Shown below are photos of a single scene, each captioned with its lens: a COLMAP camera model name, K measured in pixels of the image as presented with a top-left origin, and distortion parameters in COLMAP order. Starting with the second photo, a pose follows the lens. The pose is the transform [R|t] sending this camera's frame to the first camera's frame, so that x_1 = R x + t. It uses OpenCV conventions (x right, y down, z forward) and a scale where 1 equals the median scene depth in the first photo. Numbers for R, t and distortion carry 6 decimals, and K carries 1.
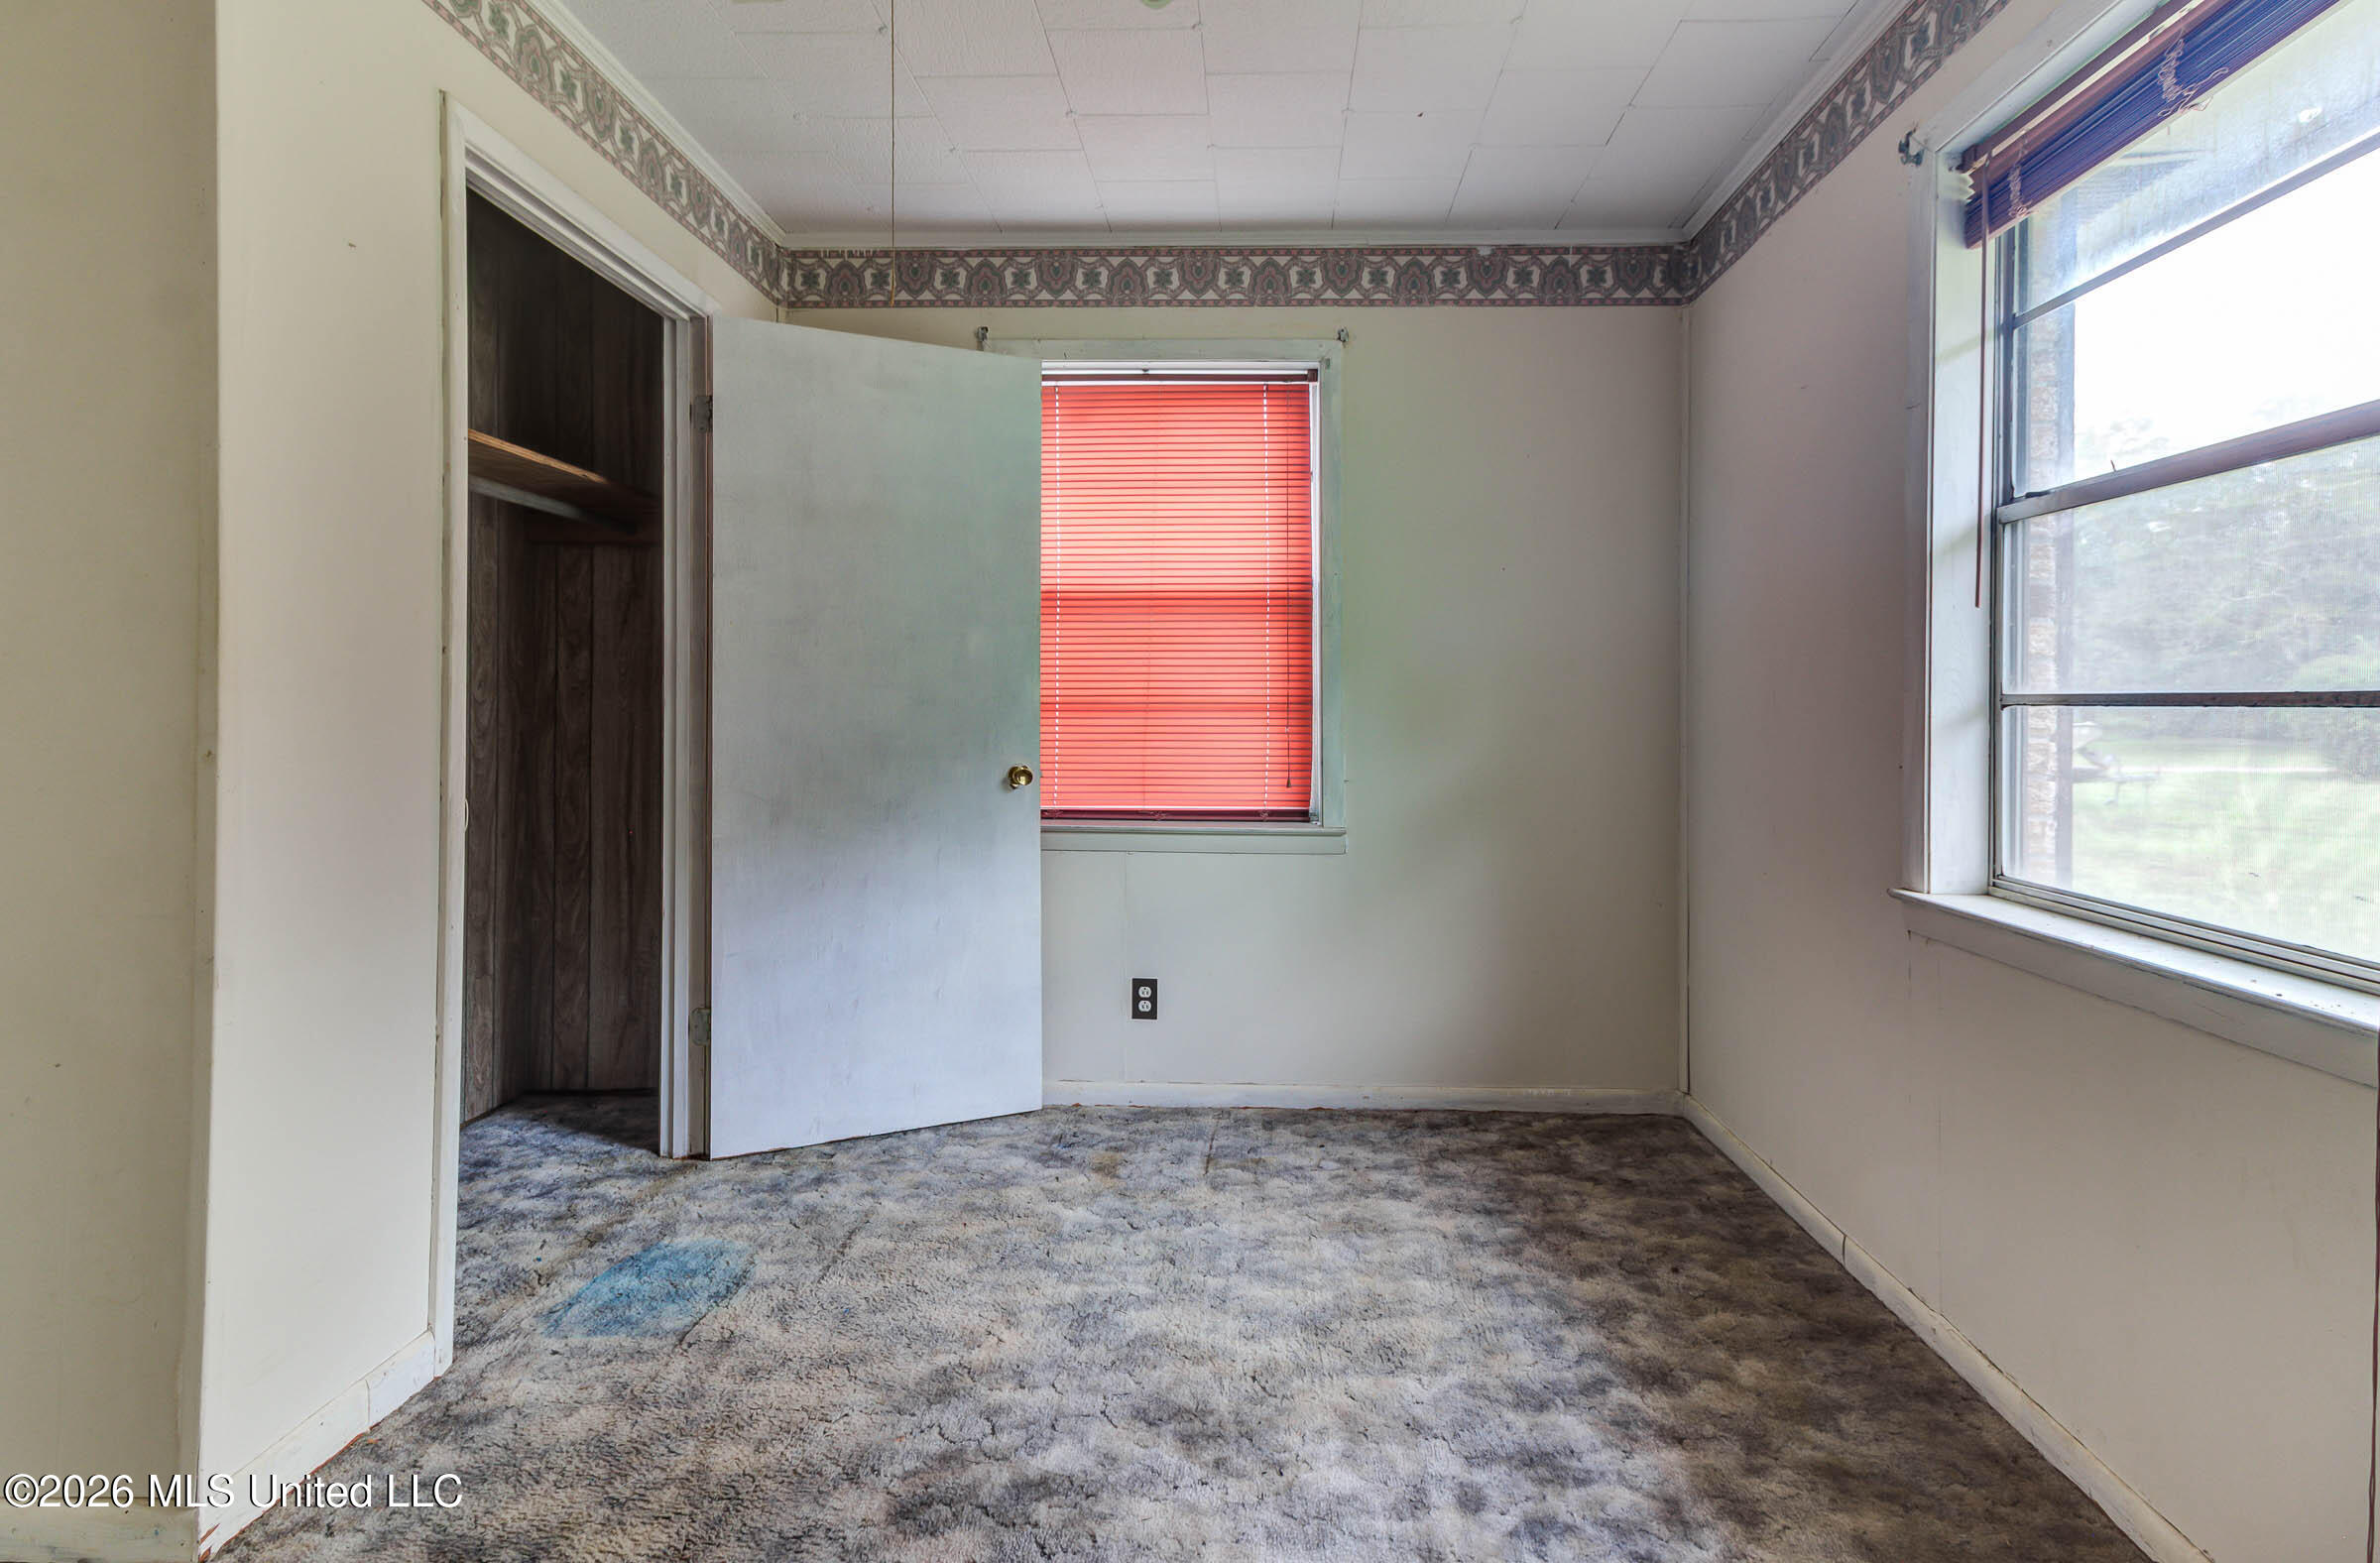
lens RADIAL K [[1098.6, 0, 1258.3], [0, 1098.6, 764.9], [0, 0, 1]] dist [-0.055723, 0.072139]
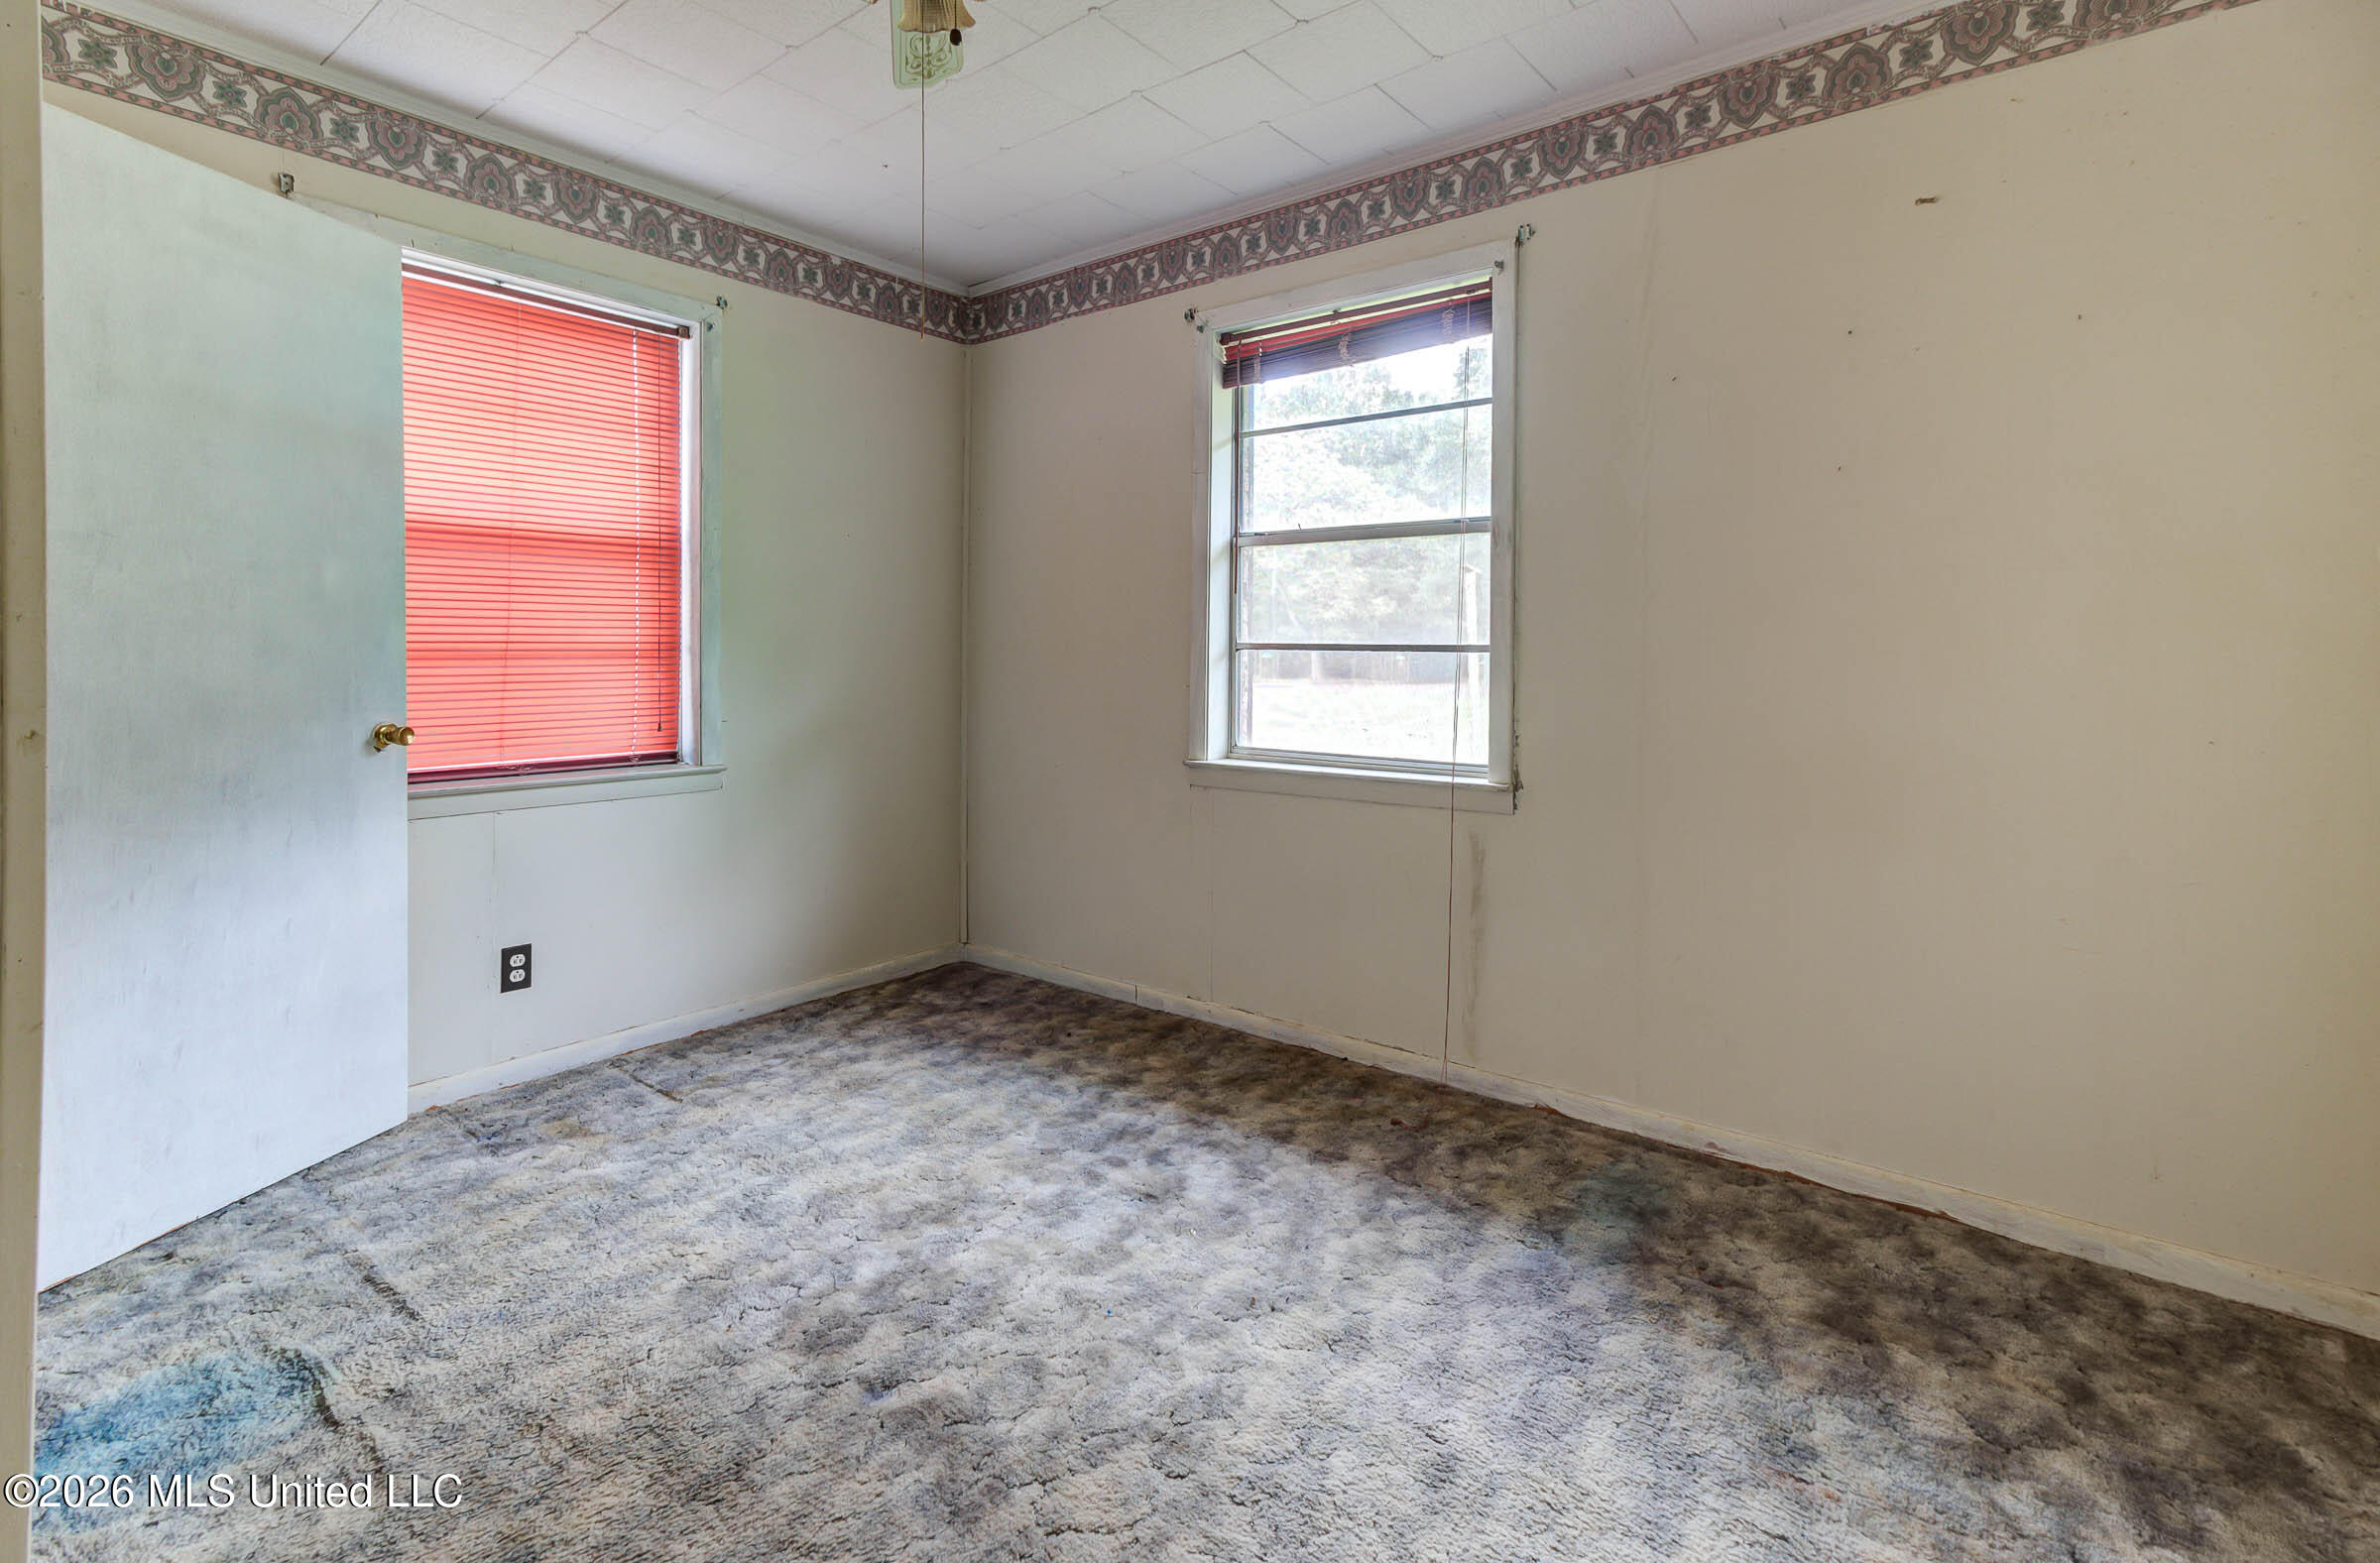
lens RADIAL K [[1069.4, 0, 1180.7], [0, 1069.4, 766.5], [0, 0, 1]] dist [0.002247, 0.000539]
pose [[0.607600, -0.086663, 0.789501, -0.523586], [0.045687, 0.996197, 0.074191, 0.001194], [-0.792928, -0.009008, 0.609249, 0.000404]]
